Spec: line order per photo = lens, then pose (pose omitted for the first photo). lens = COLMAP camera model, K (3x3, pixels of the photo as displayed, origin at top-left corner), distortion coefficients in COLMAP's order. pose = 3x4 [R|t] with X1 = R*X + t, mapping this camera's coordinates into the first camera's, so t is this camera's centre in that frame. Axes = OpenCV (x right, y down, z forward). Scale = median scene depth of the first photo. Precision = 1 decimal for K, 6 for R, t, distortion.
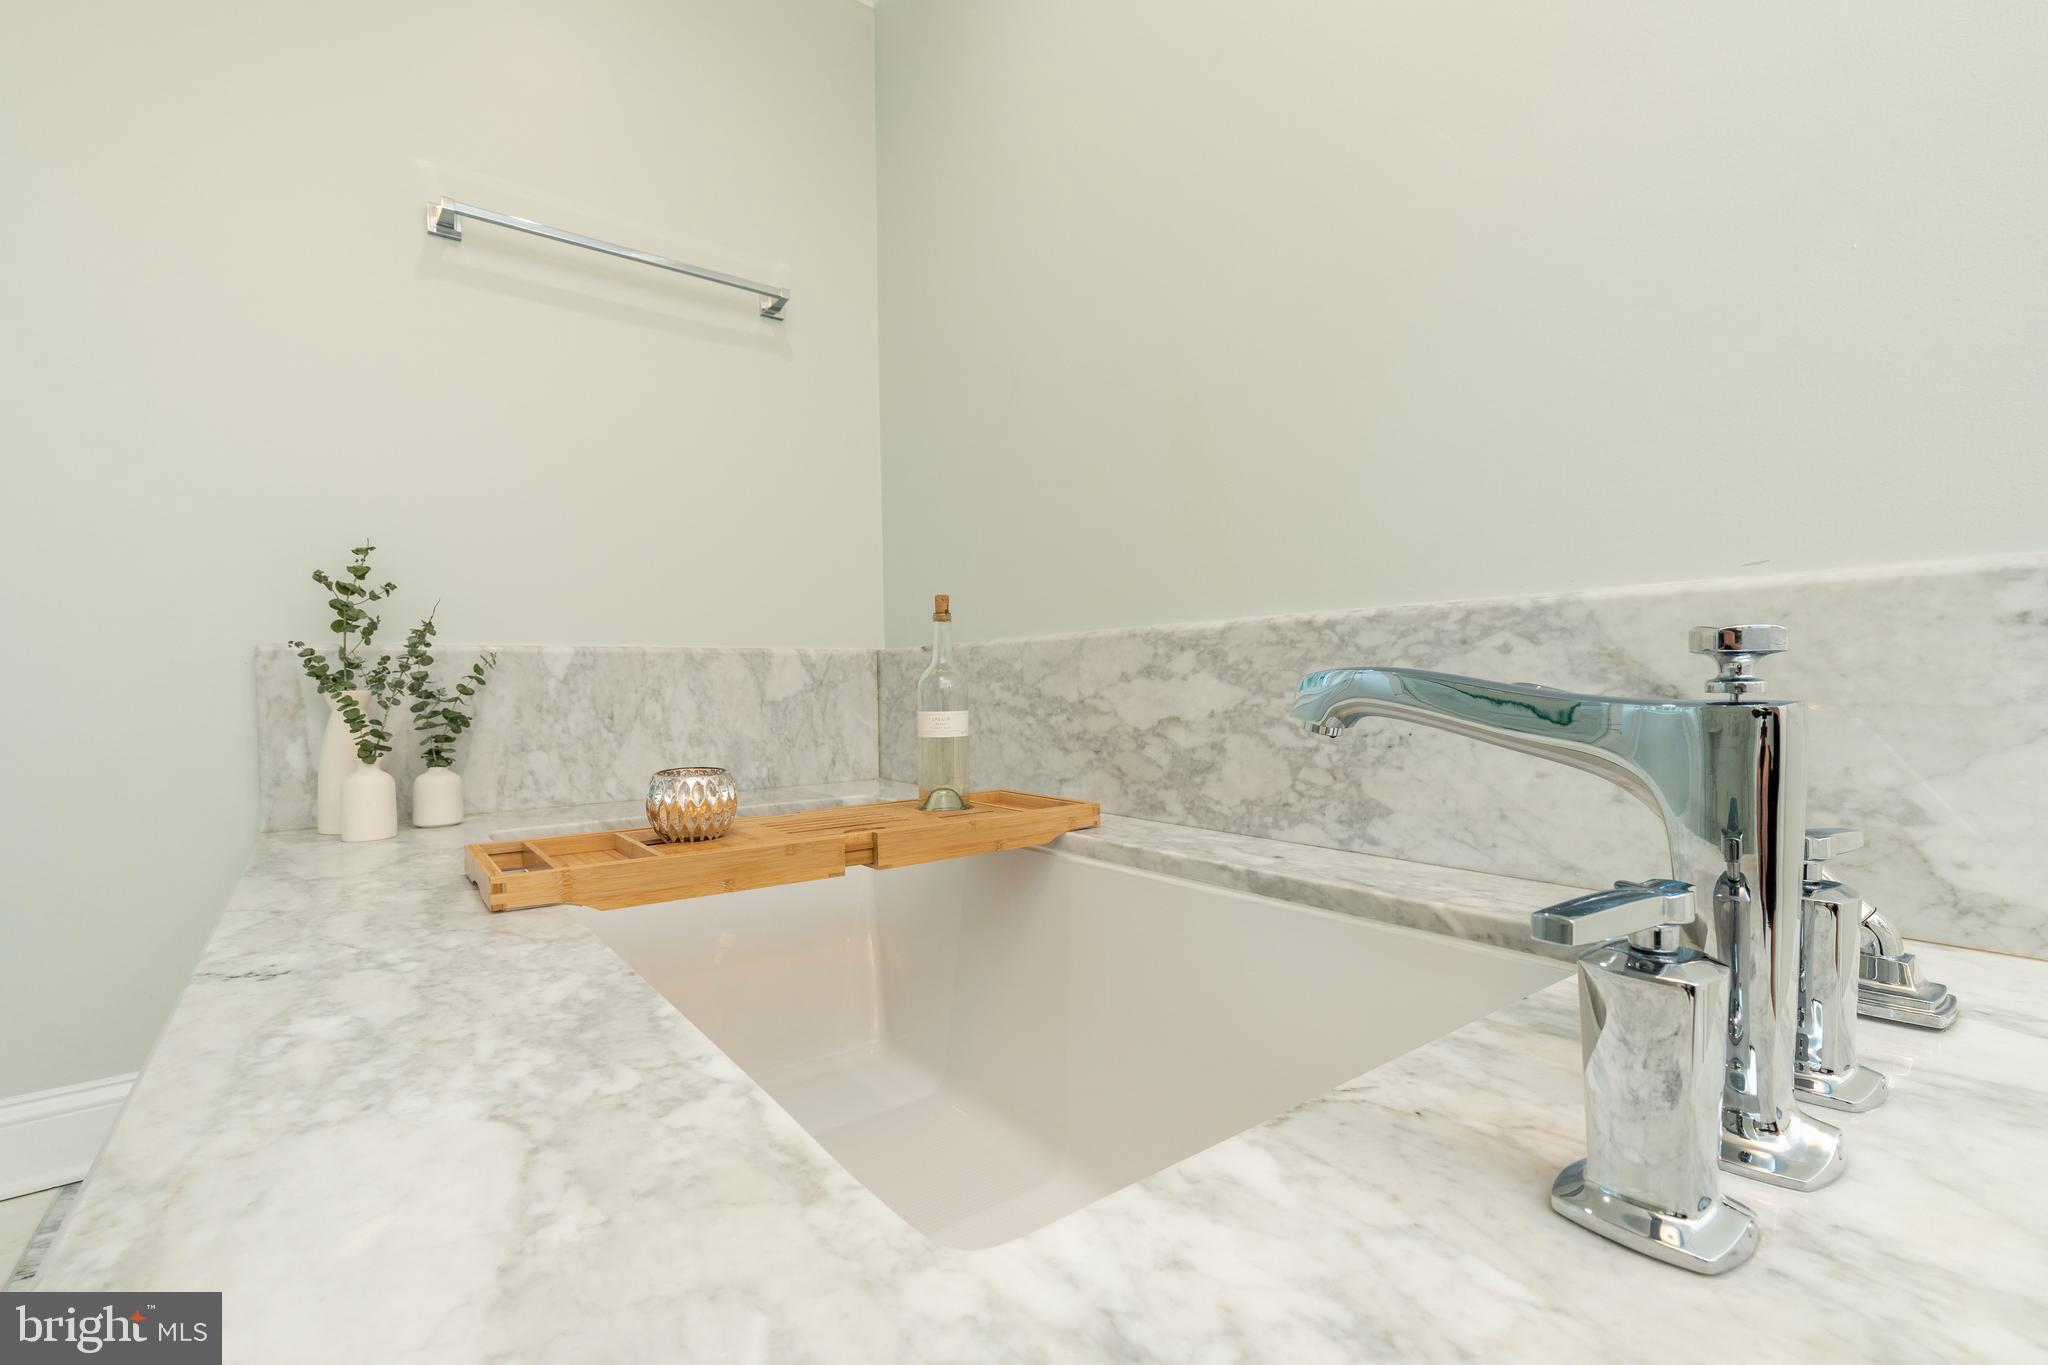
lens RADIAL K [[909.3, 0, 1031.8], [0, 909.3, 690.9], [0, 0, 1]] dist [0.006182, -0.001837]
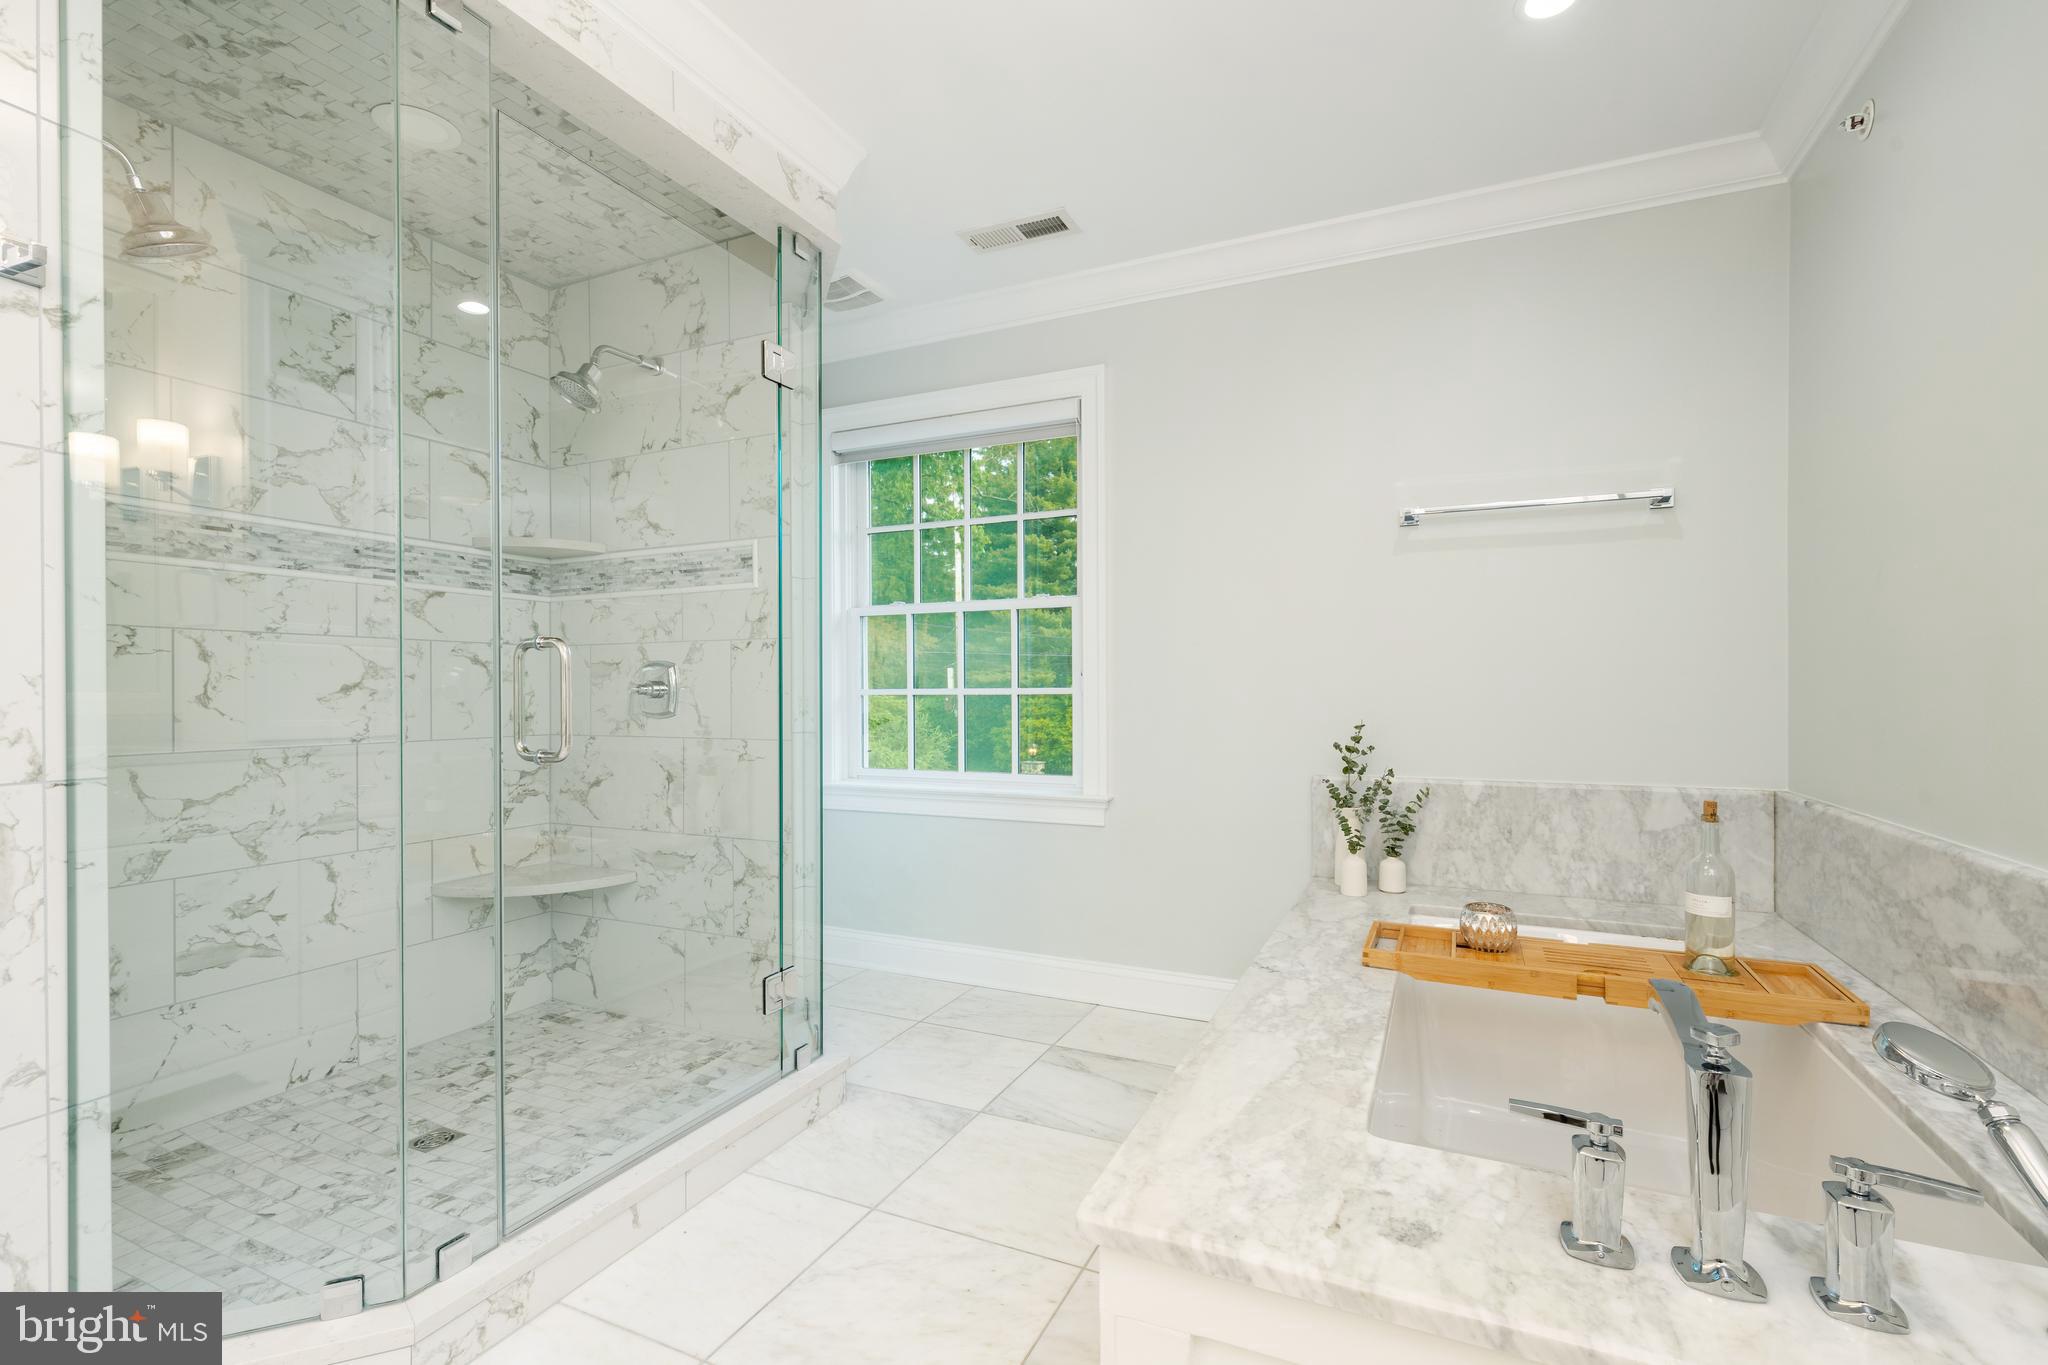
lens RADIAL K [[909.3, 0, 1031.8], [0, 909.3, 690.9], [0, 0, 1]] dist [0.006182, -0.001837]
pose [[0.468587, 0.017250, -0.883249, 0.515915], [-0.013539, 0.999832, 0.012344, -0.234204], [0.883314, 0.006174, 0.468742, -0.378502]]
